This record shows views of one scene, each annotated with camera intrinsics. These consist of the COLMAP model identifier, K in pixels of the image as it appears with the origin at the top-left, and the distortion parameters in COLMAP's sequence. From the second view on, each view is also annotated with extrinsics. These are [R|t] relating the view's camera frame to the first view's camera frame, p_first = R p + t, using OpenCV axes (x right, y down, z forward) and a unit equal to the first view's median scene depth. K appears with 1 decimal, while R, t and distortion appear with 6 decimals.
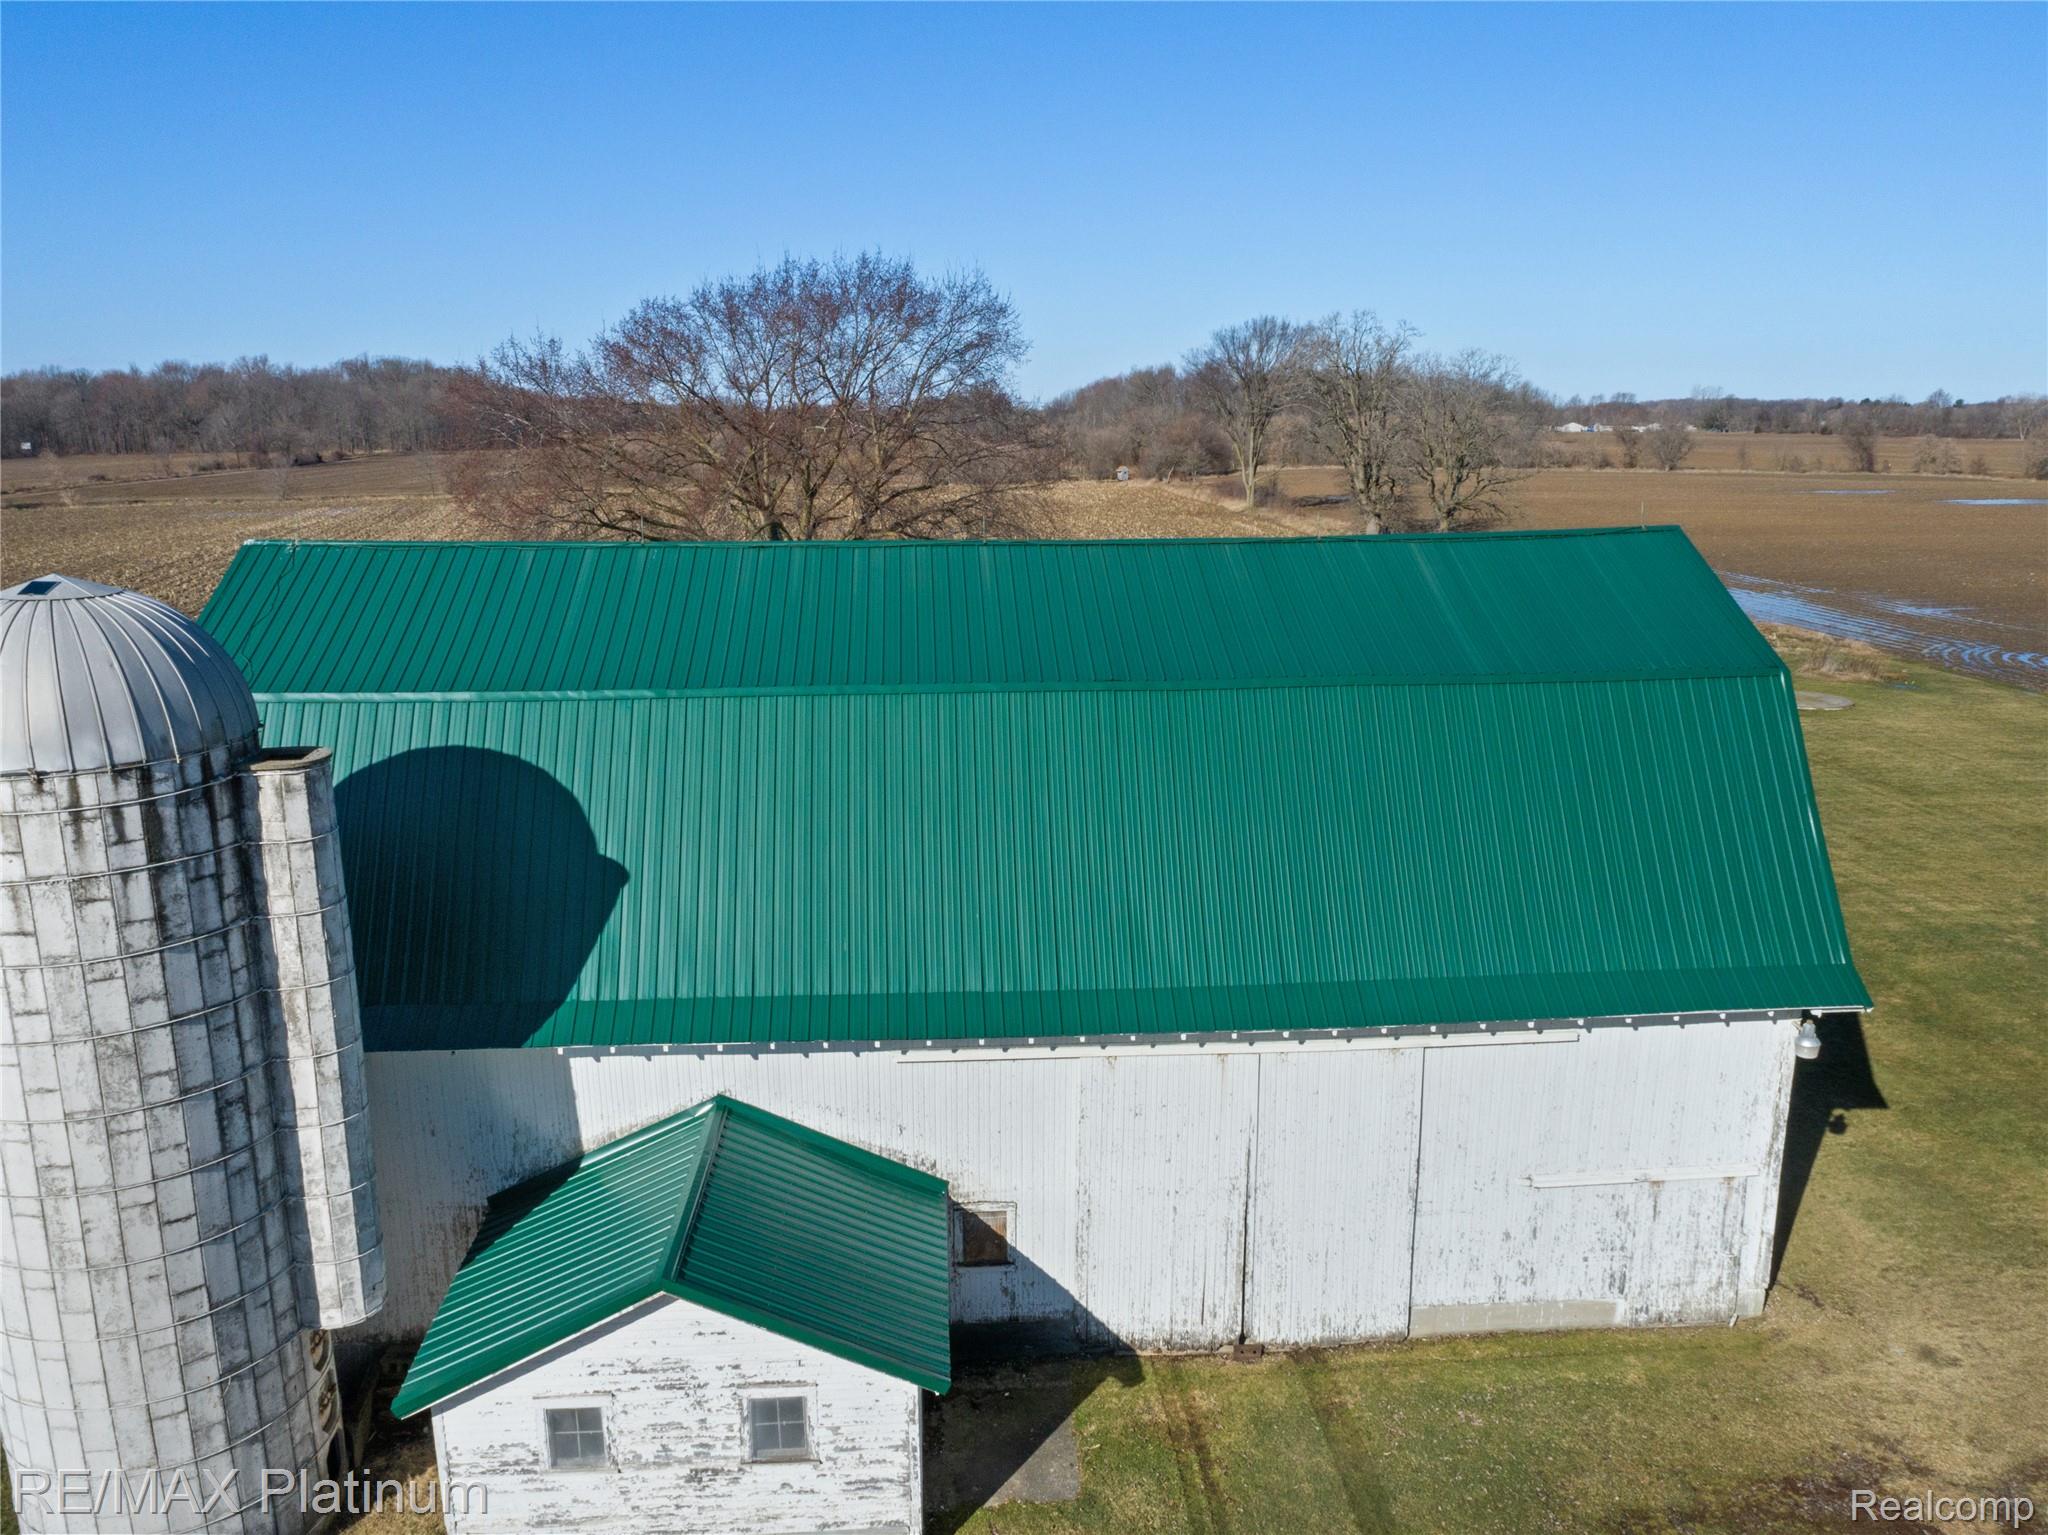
lens RADIAL K [[1557.9, 0, 1027.5], [0, 1557.9, 770.4], [0, 0, 1]] dist [-0.019192, 0.004895]
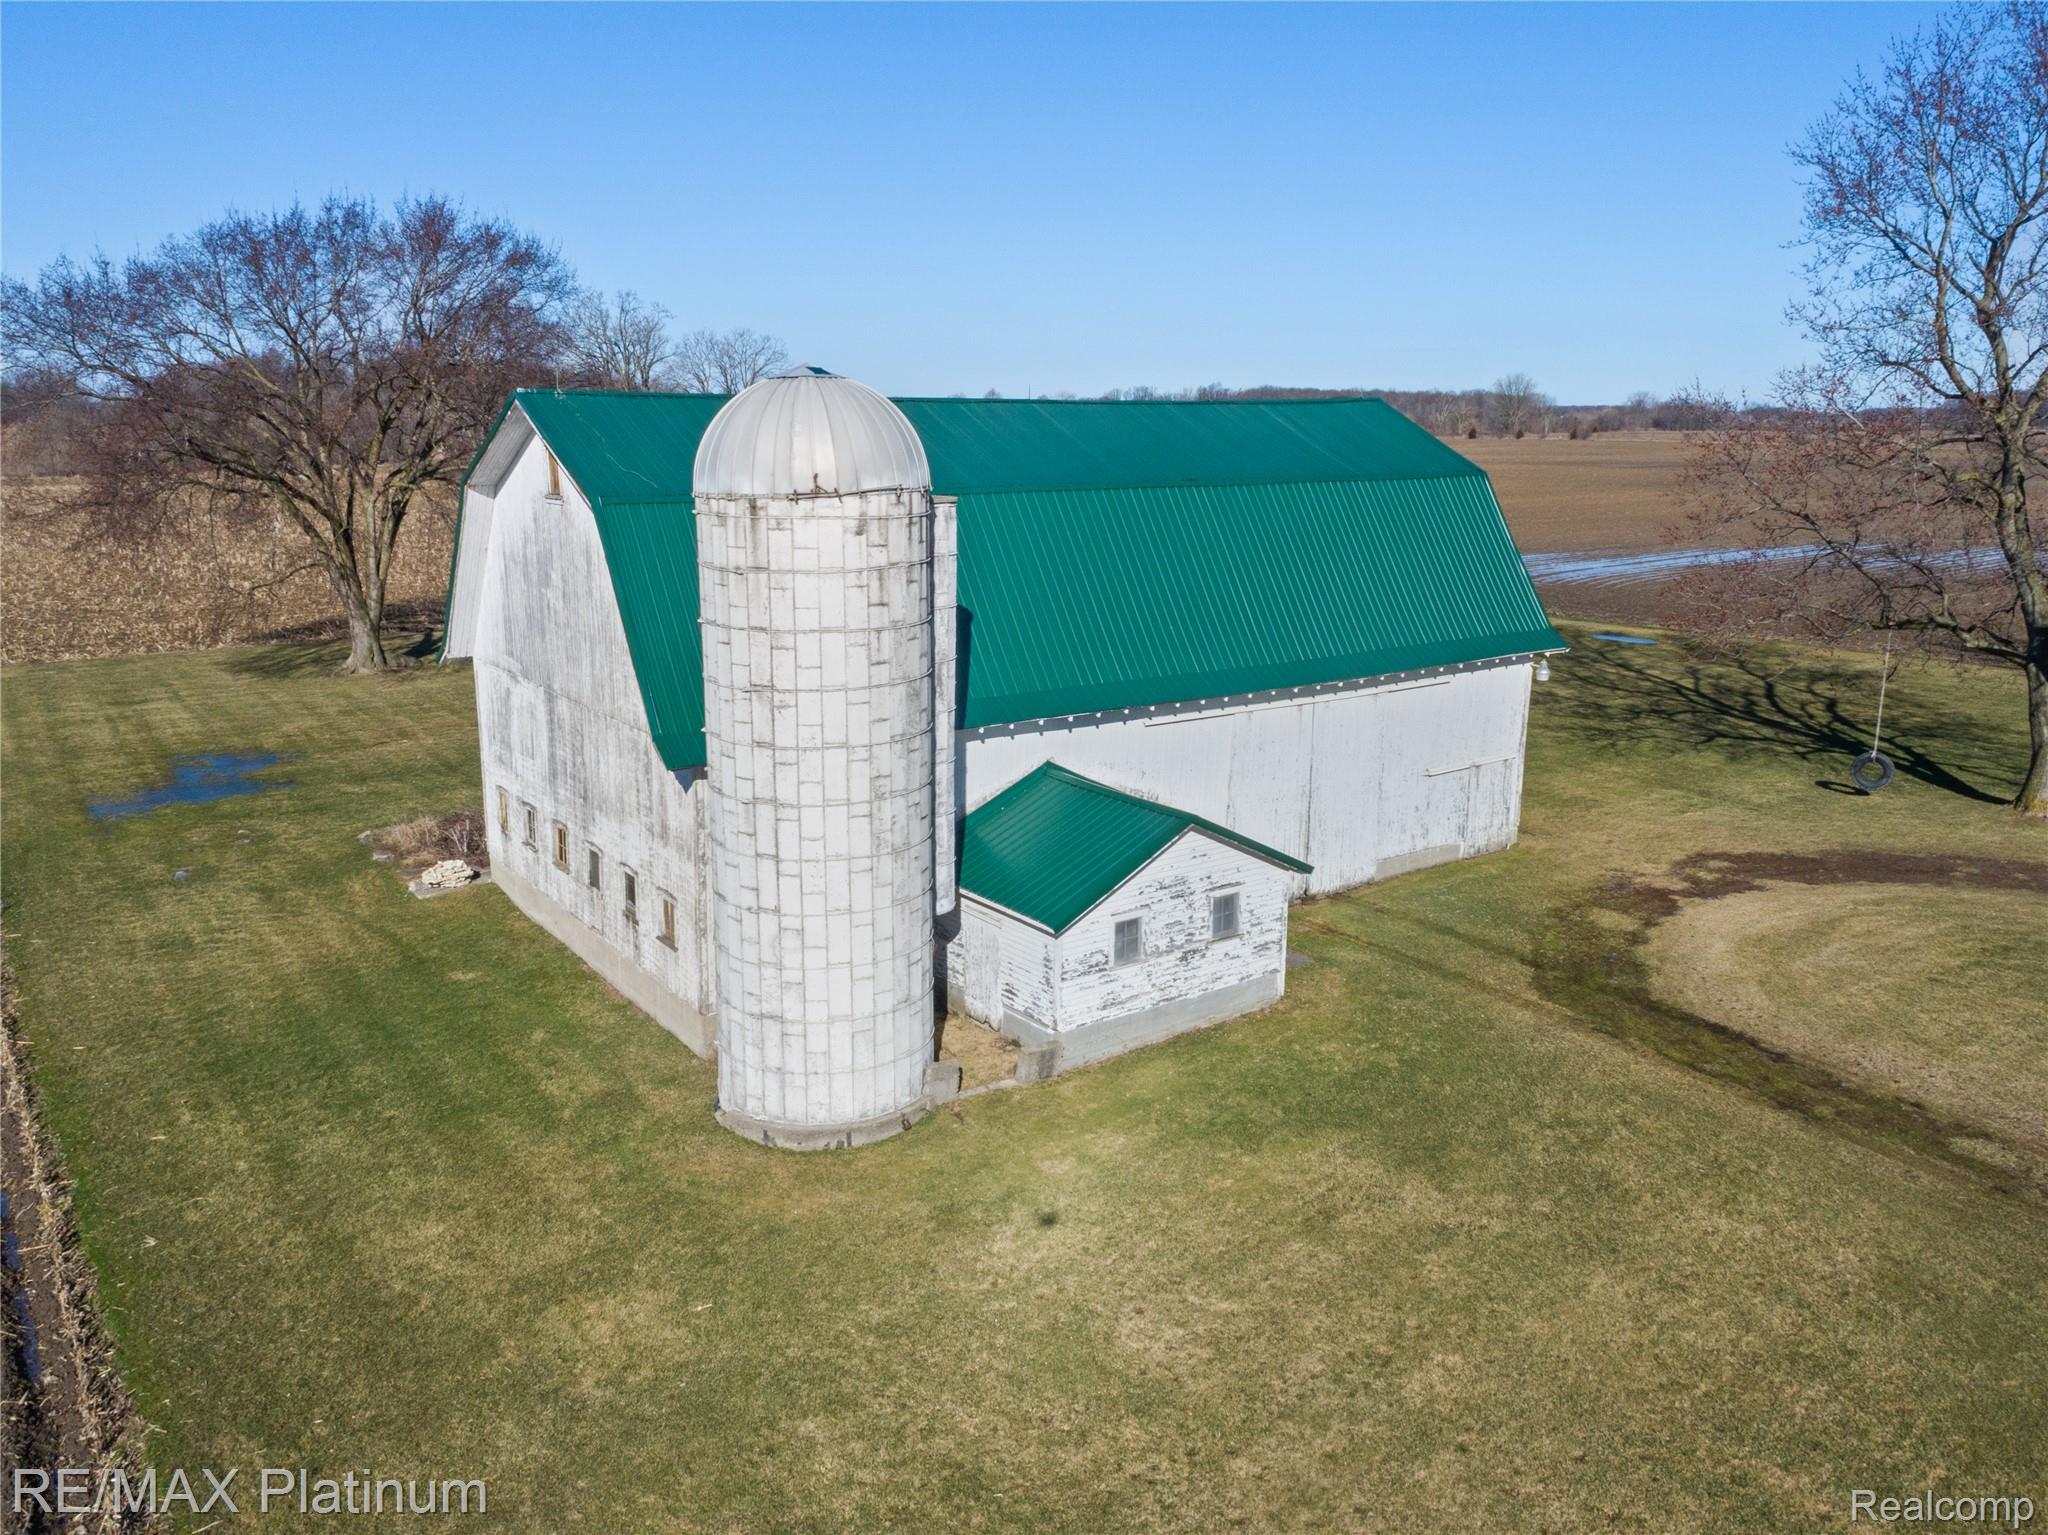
lens RADIAL K [[1557.9, 0, 1023.7], [0, 1557.9, 775.0], [0, 0, 1]] dist [-0.019192, 0.004895]
pose [[0.849095, -0.112454, 0.516132, -1.156556], [0.109747, 0.993312, 0.035874, 0.200407], [-0.516714, 0.026184, 0.855757, -0.271146]]
